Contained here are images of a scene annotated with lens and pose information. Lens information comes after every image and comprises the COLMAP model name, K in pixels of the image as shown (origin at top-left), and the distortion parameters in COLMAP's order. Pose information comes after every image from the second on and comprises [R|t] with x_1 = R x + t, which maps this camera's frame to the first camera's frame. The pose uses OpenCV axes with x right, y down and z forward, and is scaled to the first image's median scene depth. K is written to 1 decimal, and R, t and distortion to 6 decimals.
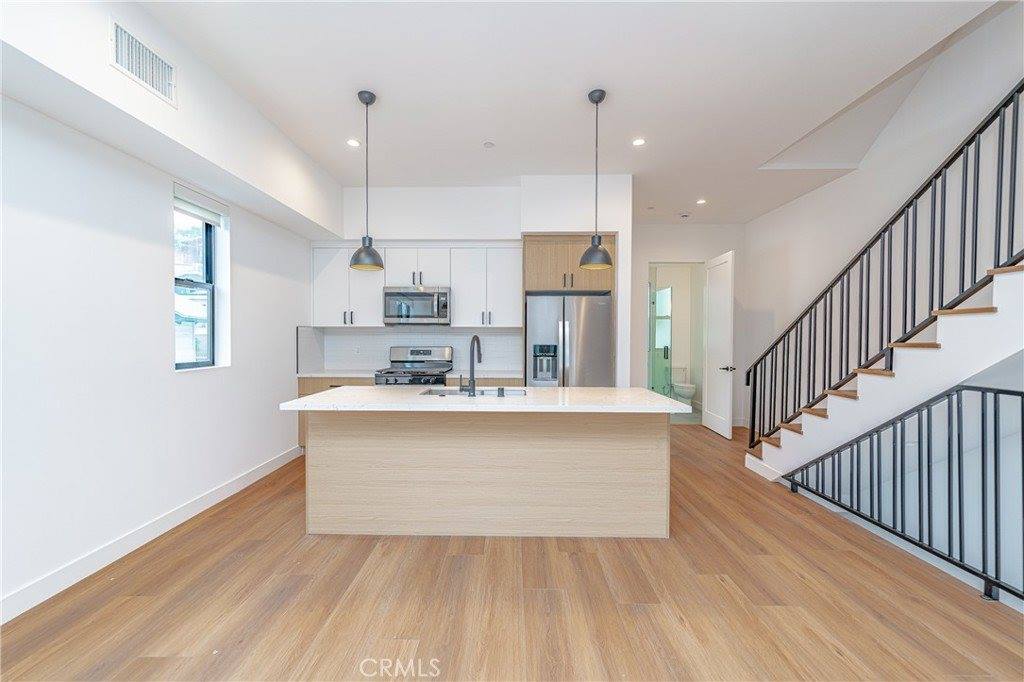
lens RADIAL K [[419.2, 0, 508.9], [0, 419.2, 342.9], [0, 0, 1]] dist [0.000020, 0.000094]
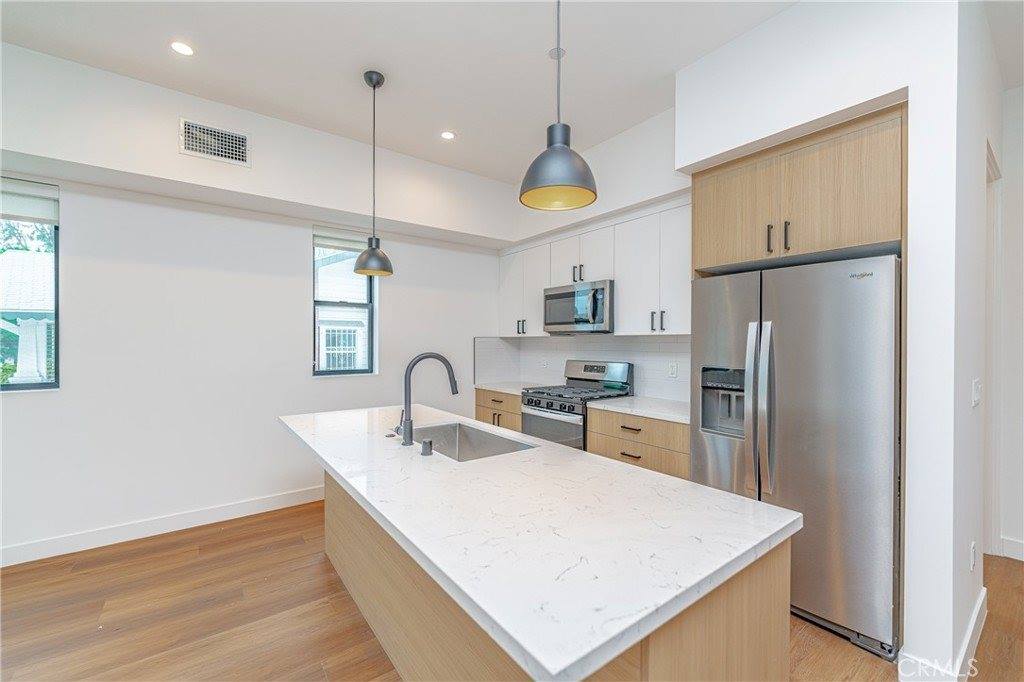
lens RADIAL K [[419.2, 0, 507.2], [0, 419.2, 342.5], [0, 0, 1]] dist [0.000020, 0.000094]
pose [[0.599378, 0.000614, -0.800466, 0.334095], [-0.012301, 0.999889, -0.008444, -0.018311], [0.800371, 0.014908, 0.599319, 0.446107]]
